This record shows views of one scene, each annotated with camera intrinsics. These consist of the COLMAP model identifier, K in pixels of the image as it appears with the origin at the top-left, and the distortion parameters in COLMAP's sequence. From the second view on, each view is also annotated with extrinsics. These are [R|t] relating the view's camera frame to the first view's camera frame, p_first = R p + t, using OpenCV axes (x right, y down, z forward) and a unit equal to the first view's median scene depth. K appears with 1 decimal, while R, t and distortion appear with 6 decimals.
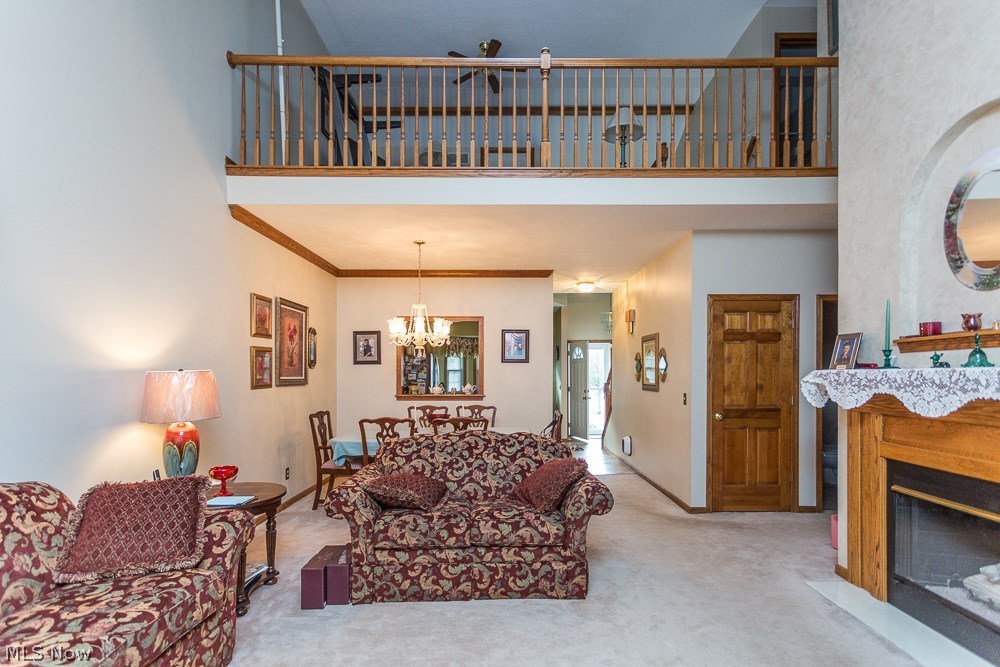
lens RADIAL K [[490.2, 0, 496.1], [0, 490.2, 381.8], [0, 0, 1]] dist [-0.003916, 0.000807]
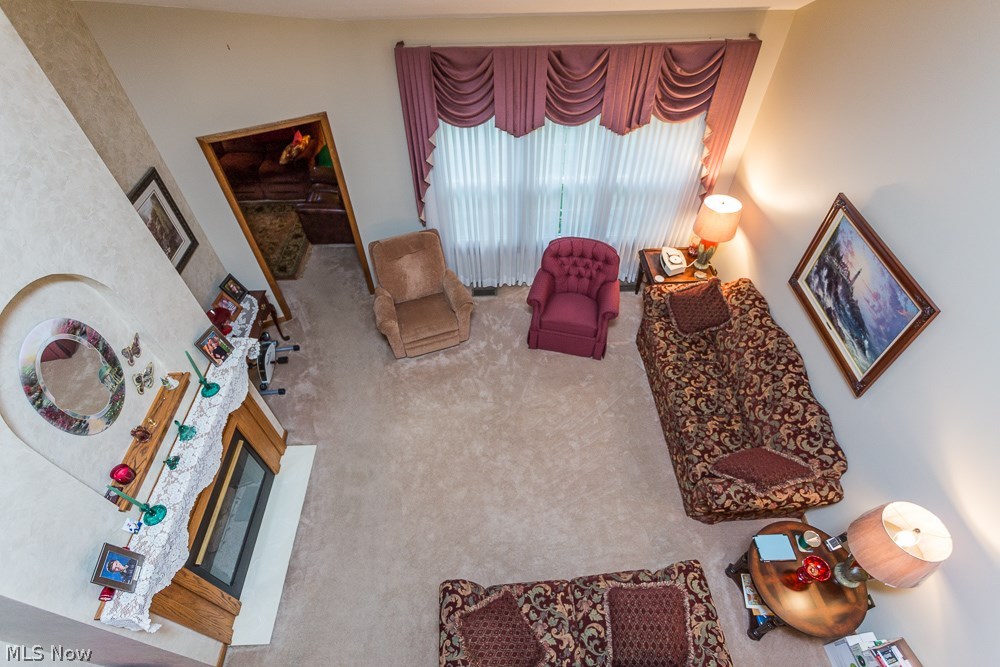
lens RADIAL K [[502.3, 0, 508.9], [0, 502.3, 359.2], [0, 0, 1]] dist [-0.015104, 0.002383]
pose [[-0.997093, 0.063860, -0.041554, 0.127547], [0.008160, 0.631769, 0.775114, -1.088273], [0.075752, 0.772522, -0.630453, 1.585306]]
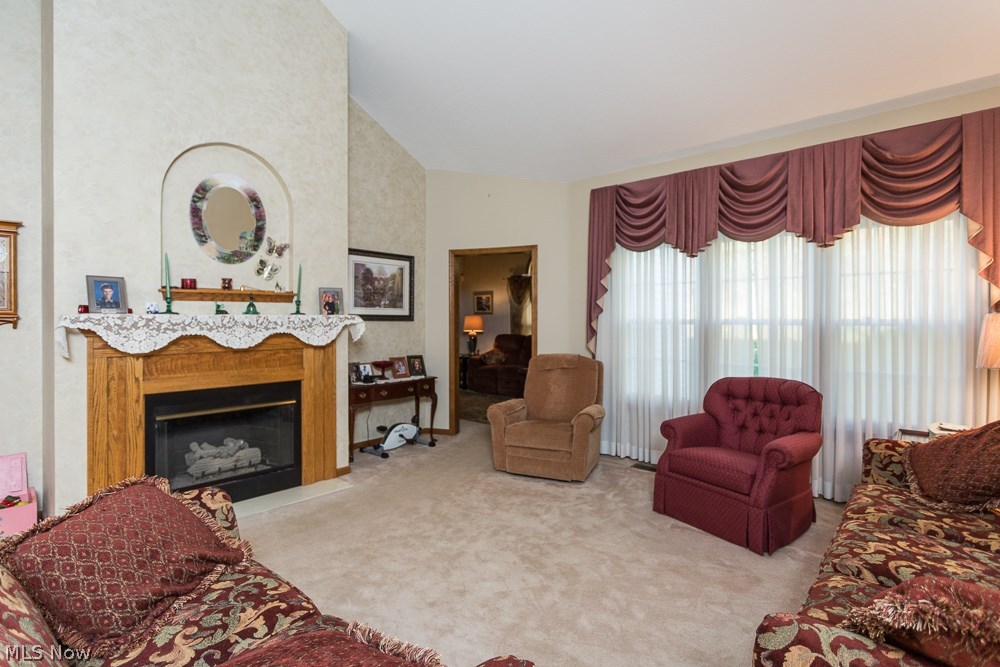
lens RADIAL K [[490.2, 0, 496.3], [0, 490.2, 310.8], [0, 0, 1]] dist [-0.003916, 0.000807]
pose [[-0.762081, 0.008105, 0.647431, -0.585767], [0.007308, 0.999966, -0.003915, -0.025895], [-0.647440, 0.001748, -0.762114, 1.516920]]
